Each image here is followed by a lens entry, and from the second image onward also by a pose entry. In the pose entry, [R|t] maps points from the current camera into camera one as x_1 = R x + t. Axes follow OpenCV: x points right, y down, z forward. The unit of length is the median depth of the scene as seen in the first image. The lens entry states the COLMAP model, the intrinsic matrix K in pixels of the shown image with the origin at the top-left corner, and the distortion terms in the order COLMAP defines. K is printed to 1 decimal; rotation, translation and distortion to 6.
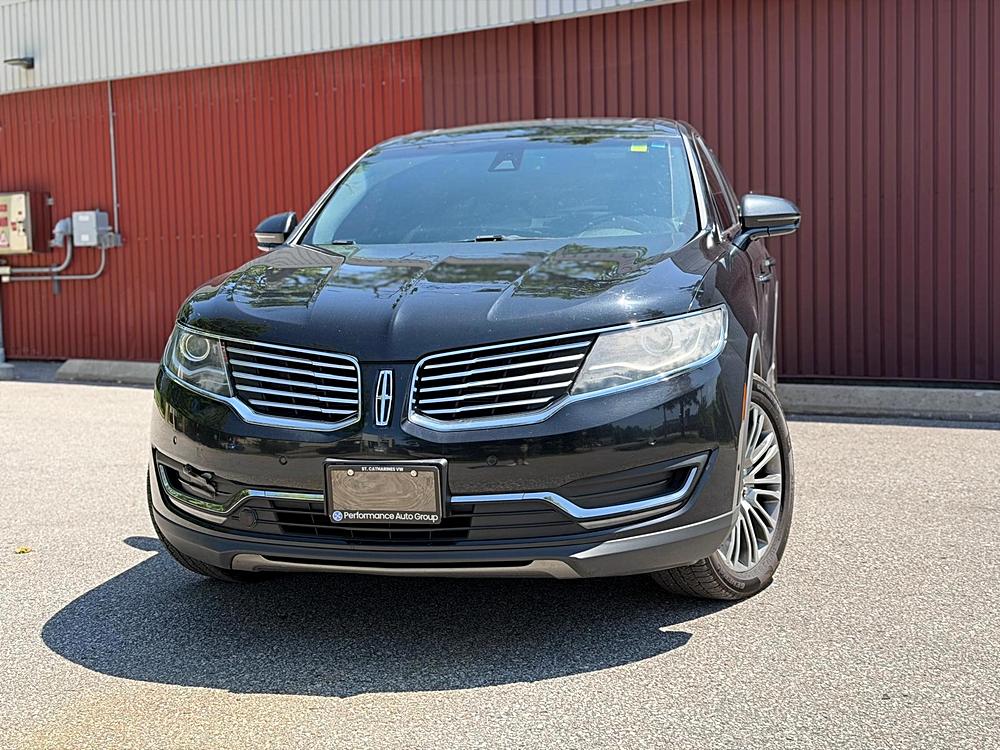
lens RADIAL K [[1350.7, 0, 500.0], [0, 1350.7, 375.0], [0, 0, 1]] dist [0.174262, -0.340273]
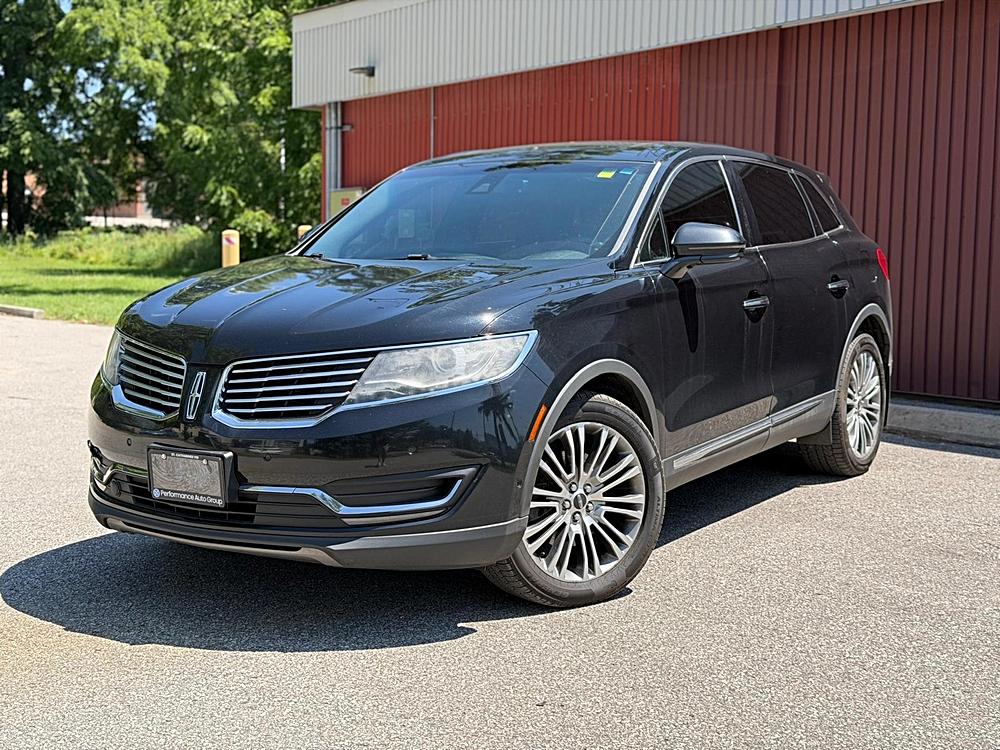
lens RADIAL K [[1350.7, 0, 500.0], [0, 1350.7, 375.0], [0, 0, 1]] dist [0.174262, -0.340273]
pose [[0.940998, 0.066456, -0.331824, 0.453032], [-0.063409, 0.997787, 0.020014, -0.033551], [0.332420, 0.002207, 0.943129, -0.015449]]
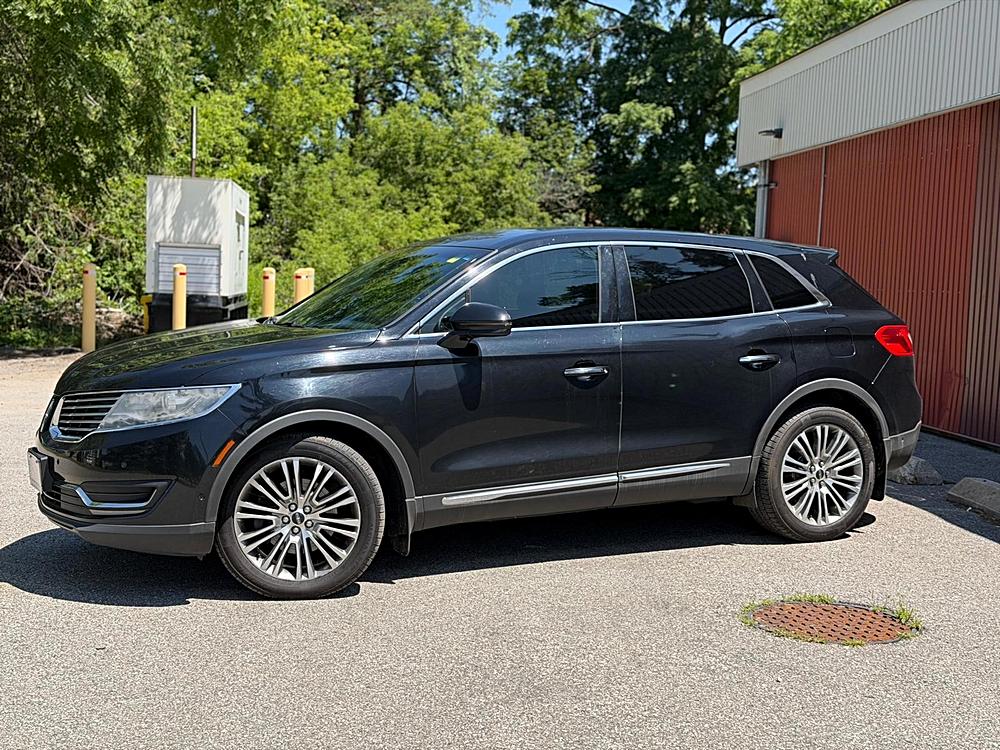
lens RADIAL K [[1350.7, 0, 500.0], [0, 1350.7, 375.0], [0, 0, 1]] dist [0.174262, -0.340273]
pose [[0.648683, 0.098703, -0.754631, 1.296719], [-0.108025, 0.993456, 0.037082, -0.131551], [0.753353, 0.057464, 0.655101, 0.247941]]
